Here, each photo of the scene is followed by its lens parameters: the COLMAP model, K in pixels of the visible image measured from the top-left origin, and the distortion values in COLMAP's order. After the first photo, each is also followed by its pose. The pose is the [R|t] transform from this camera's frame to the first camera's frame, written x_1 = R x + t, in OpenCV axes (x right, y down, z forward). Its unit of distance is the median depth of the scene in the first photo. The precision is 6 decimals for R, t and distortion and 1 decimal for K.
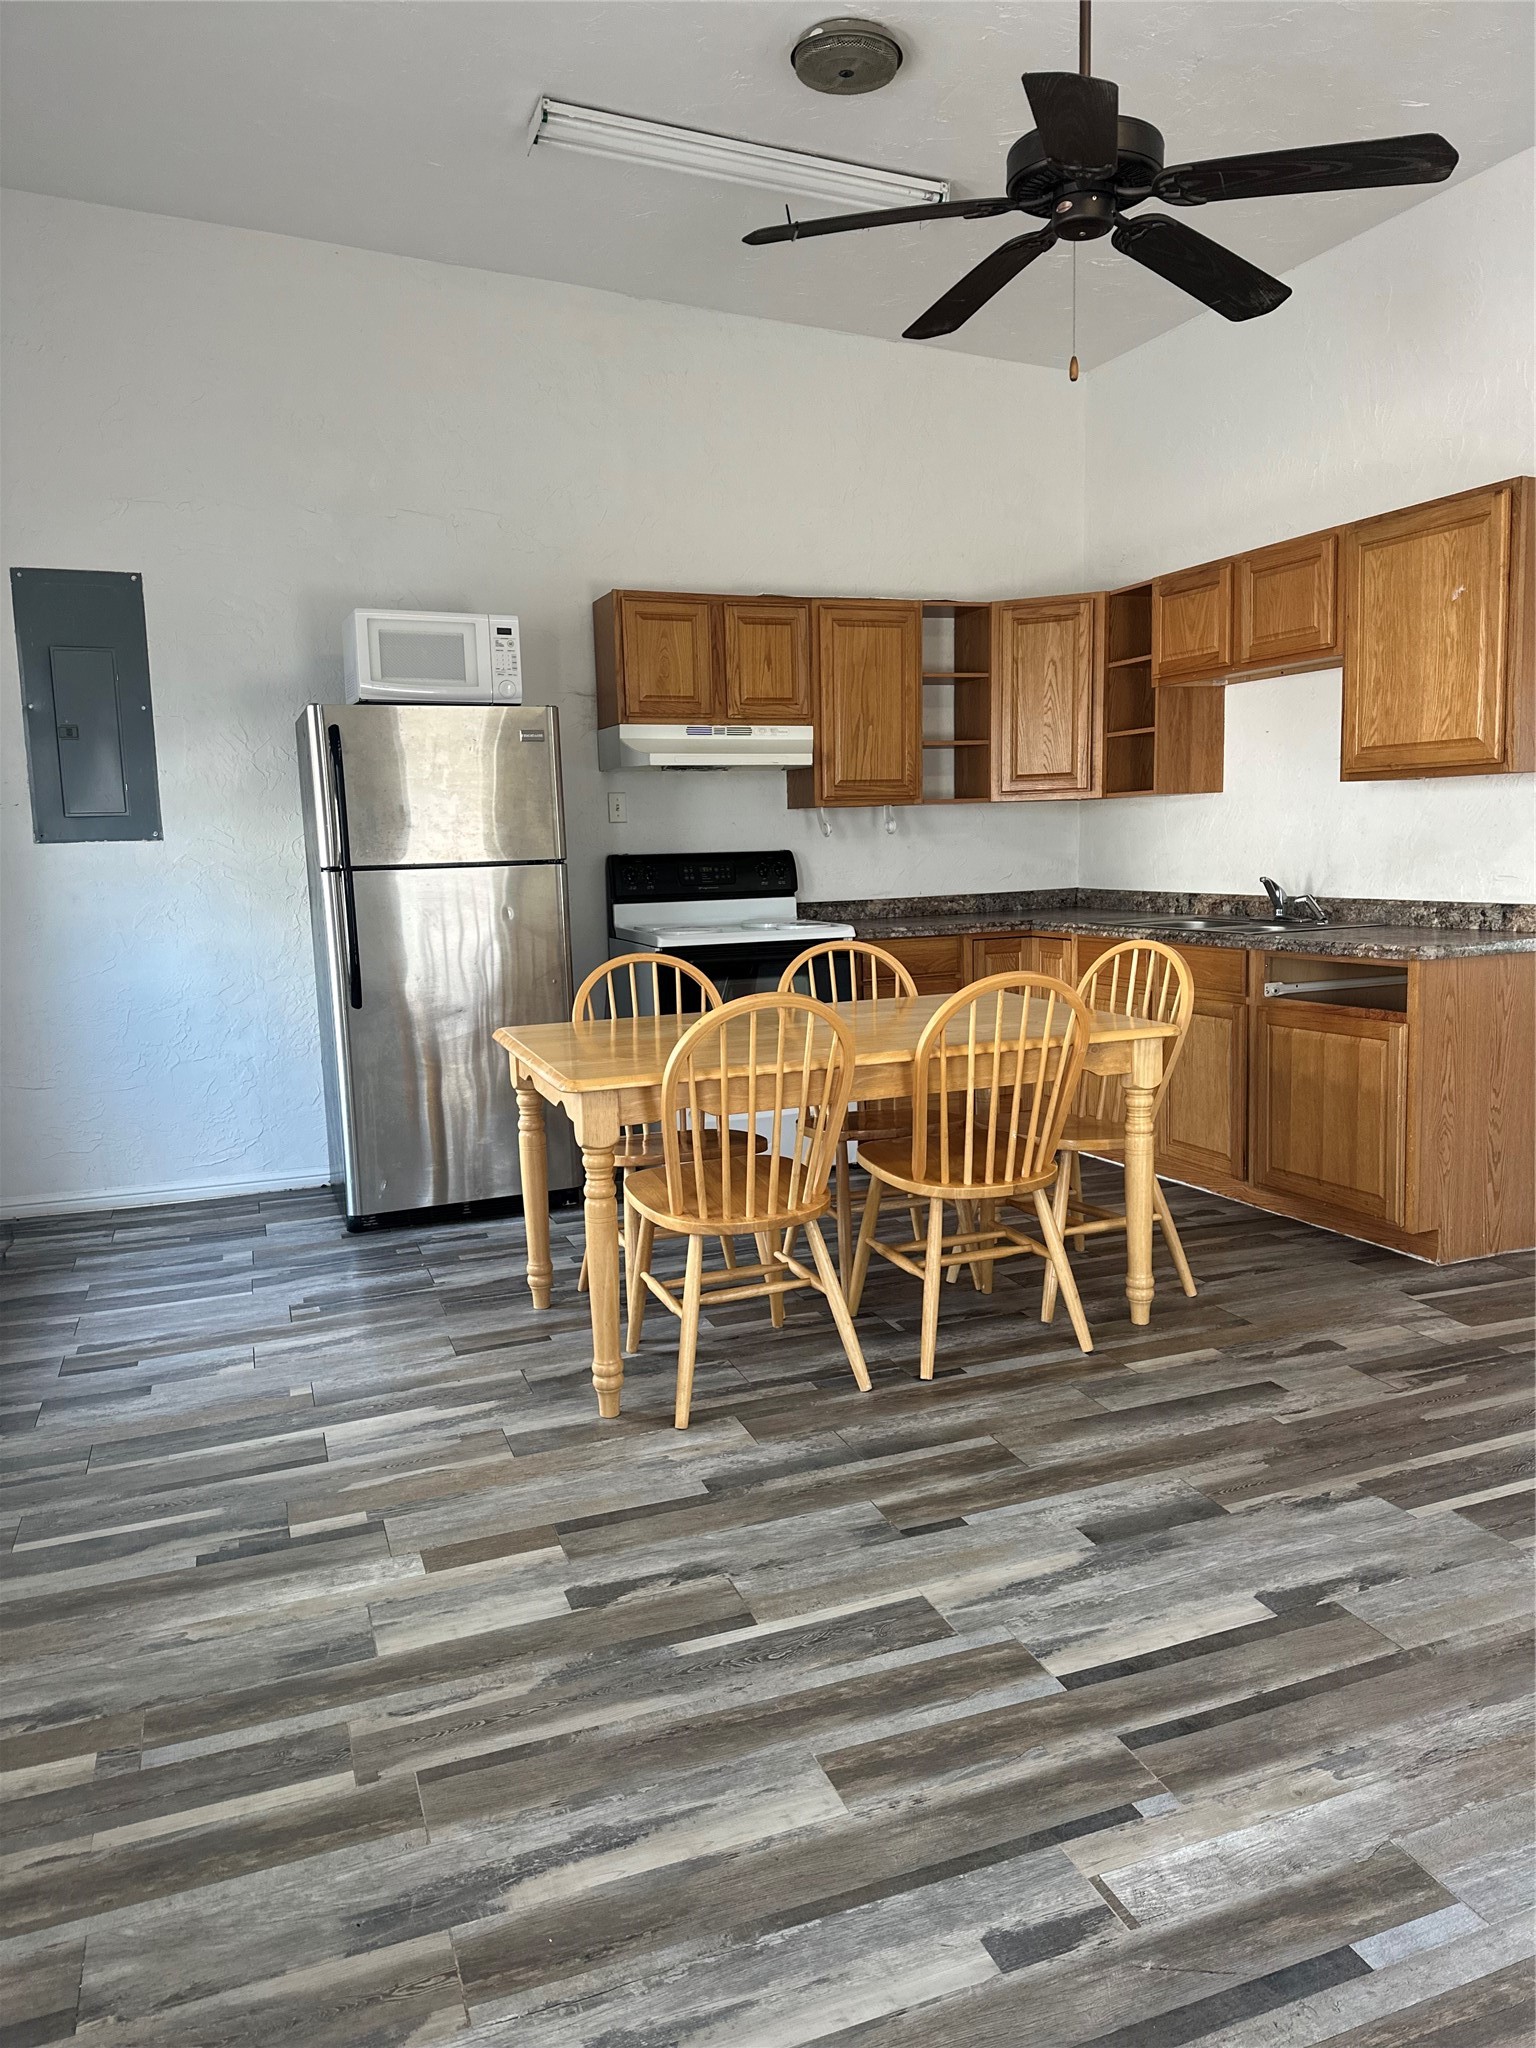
lens RADIAL K [[1455.8, 0, 768.0], [0, 1455.8, 1024.0], [0, 0, 1]] dist [0.002597, 0.001990]
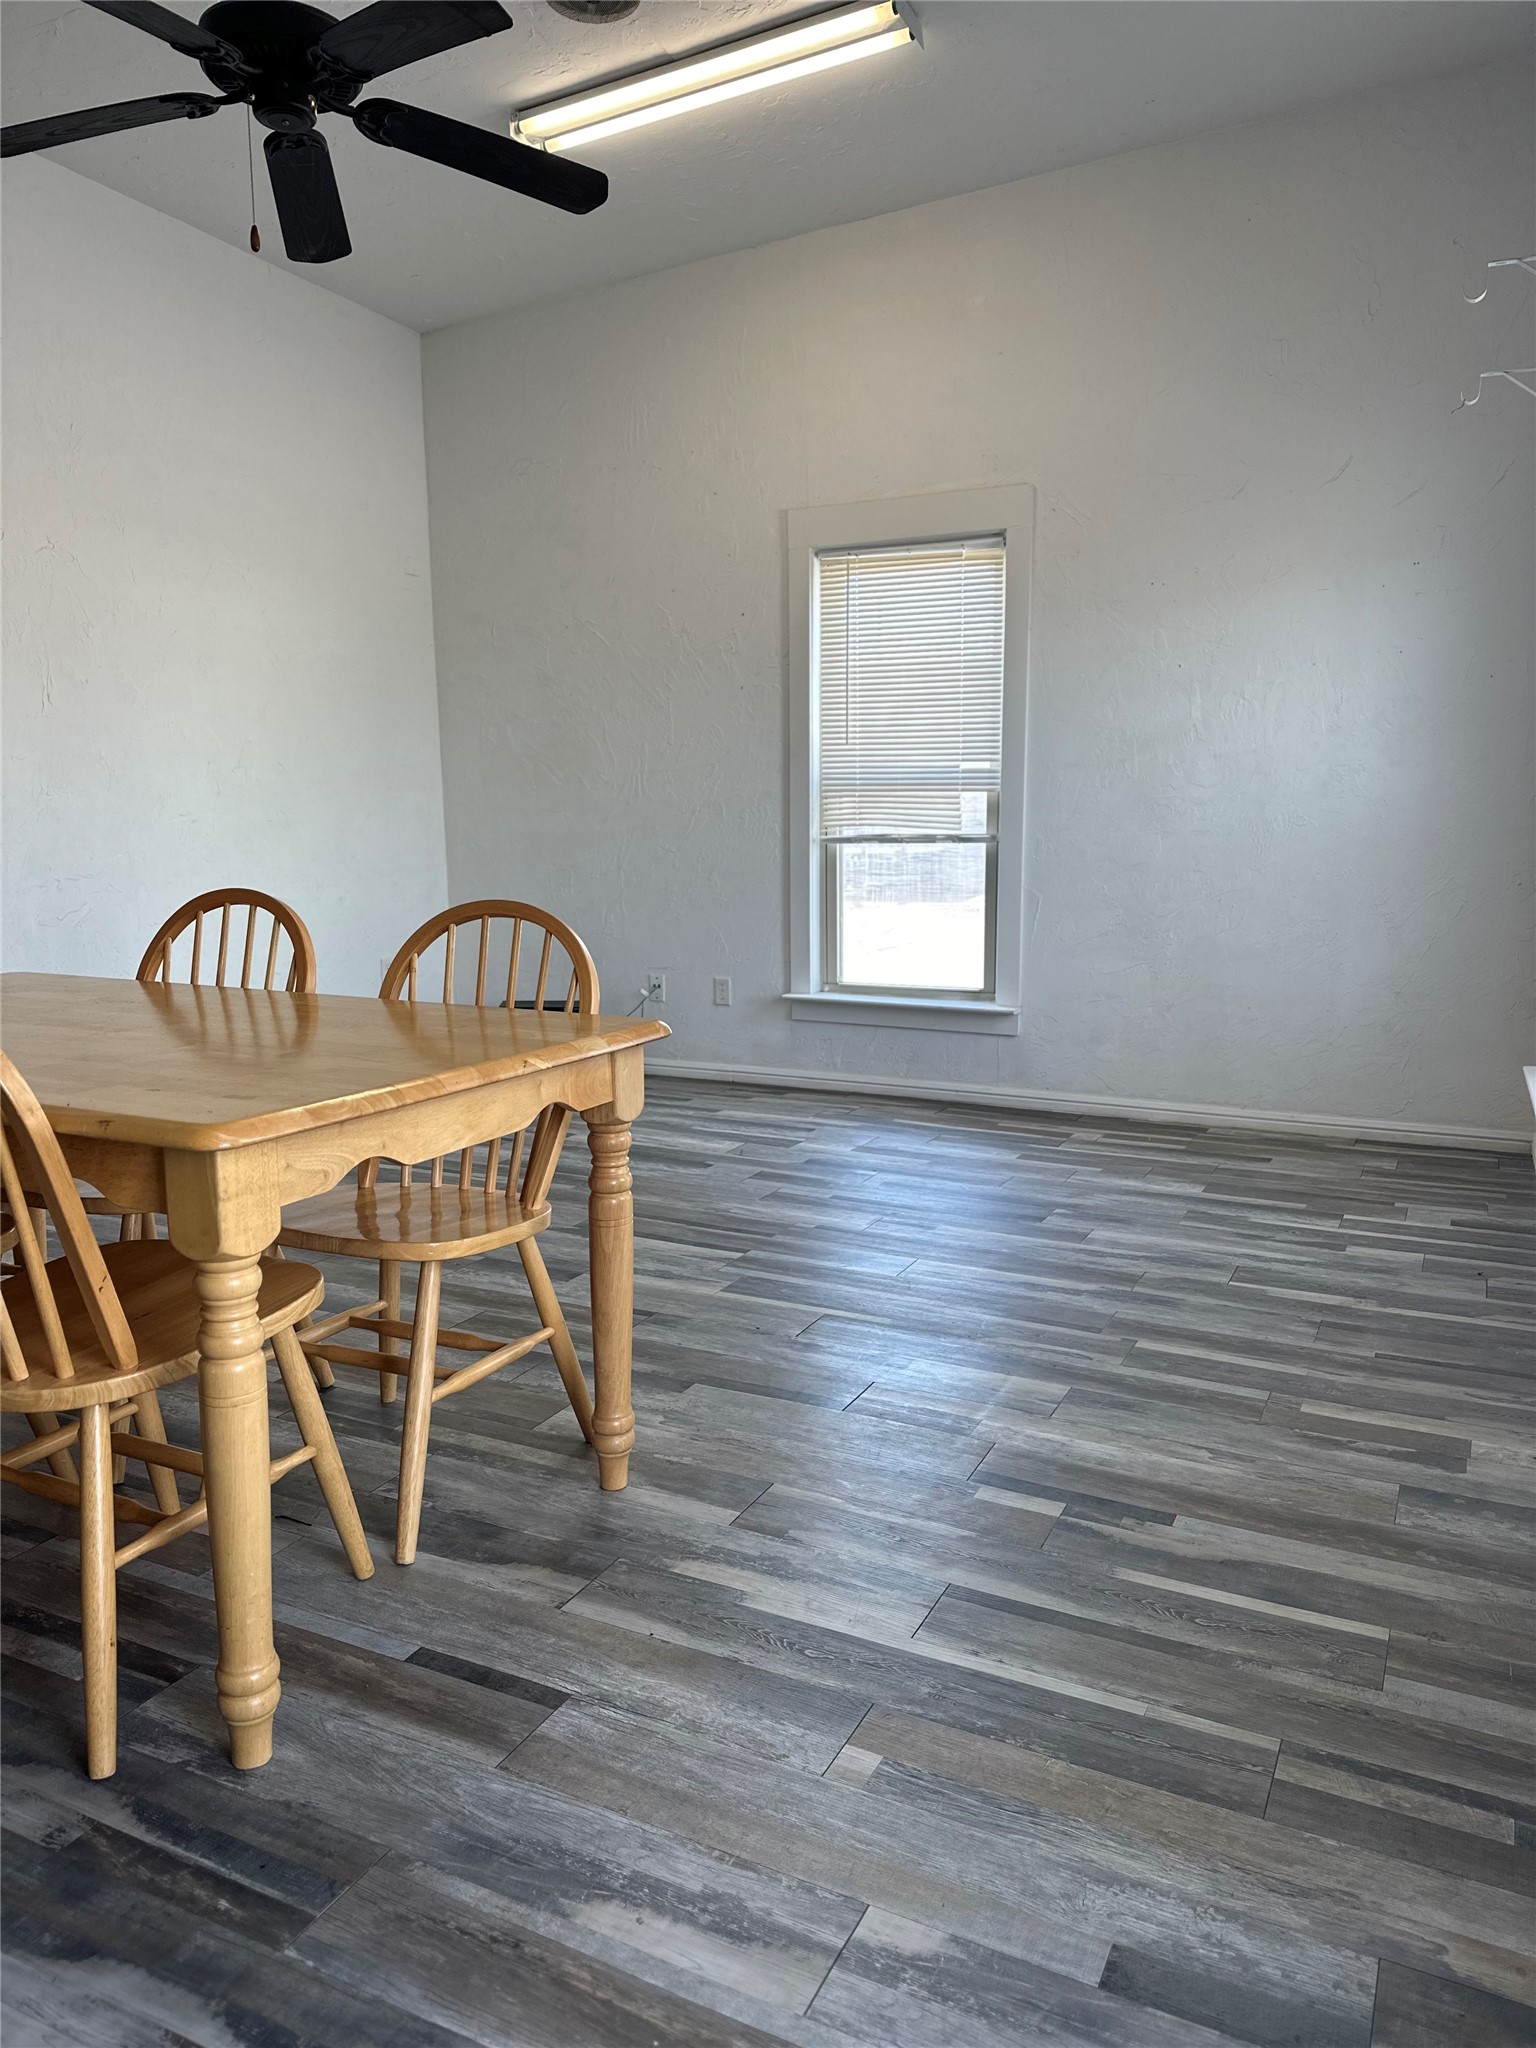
lens RADIAL K [[1409.8, 0, 768.0], [0, 1409.8, 1024.0], [0, 0, 1]] dist [-0.000268, -0.061511]
pose [[-0.677764, -0.071344, 0.731810, -0.813385], [0.143599, 0.963273, 0.226903, -0.134532], [-0.721121, 0.258874, -0.642627, 1.625272]]
